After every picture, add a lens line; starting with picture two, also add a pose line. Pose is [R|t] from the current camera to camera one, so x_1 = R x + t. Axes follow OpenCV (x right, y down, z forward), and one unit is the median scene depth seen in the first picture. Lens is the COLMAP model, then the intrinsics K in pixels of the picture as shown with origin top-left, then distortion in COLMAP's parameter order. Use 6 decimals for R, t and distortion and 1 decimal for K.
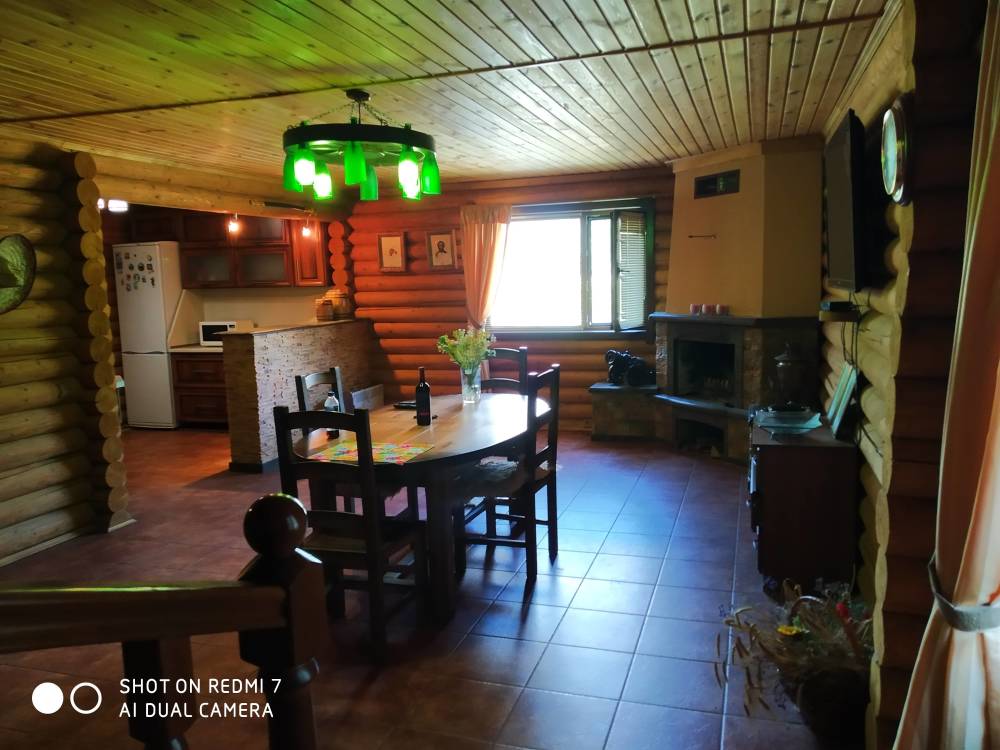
lens RADIAL K [[790.3, 0, 510.9], [0, 790.3, 371.2], [0, 0, 1]] dist [0.041289, -0.052541]
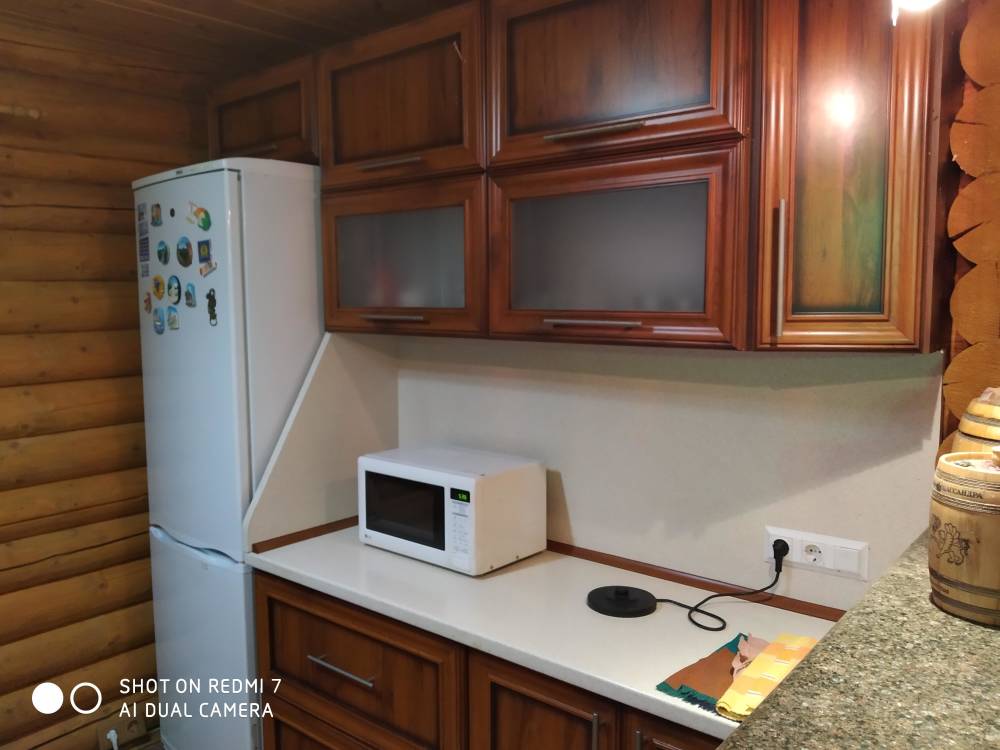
lens RADIAL K [[790.3, 0, 503.3], [0, 790.3, 380.5], [0, 0, 1]] dist [0.041289, -0.052541]
pose [[0.924544, 0.062783, -0.375869, -0.251528], [-0.064867, 0.997868, 0.007120, -0.095277], [0.375515, 0.017799, 0.926646, 0.784599]]
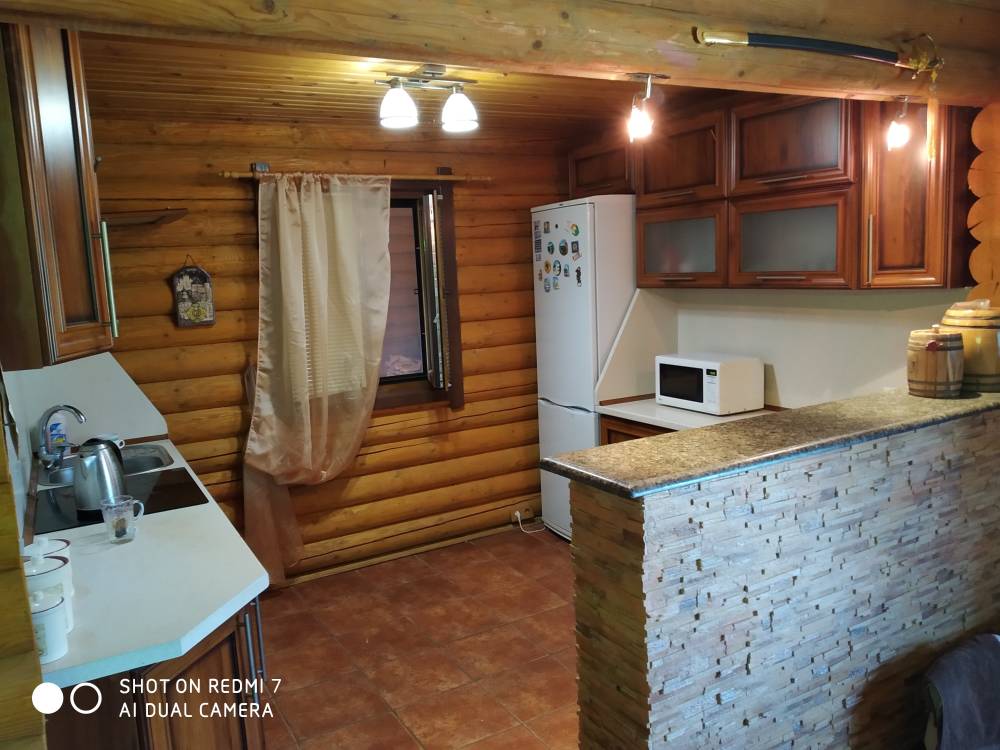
lens RADIAL K [[790.3, 0, 501.5], [0, 790.3, 384.7], [0, 0, 1]] dist [0.041289, -0.052541]
pose [[0.738803, 0.095347, -0.667142, -0.134217], [-0.056137, 0.995208, 0.080066, -0.080165], [0.671579, -0.021701, 0.740615, 0.580890]]
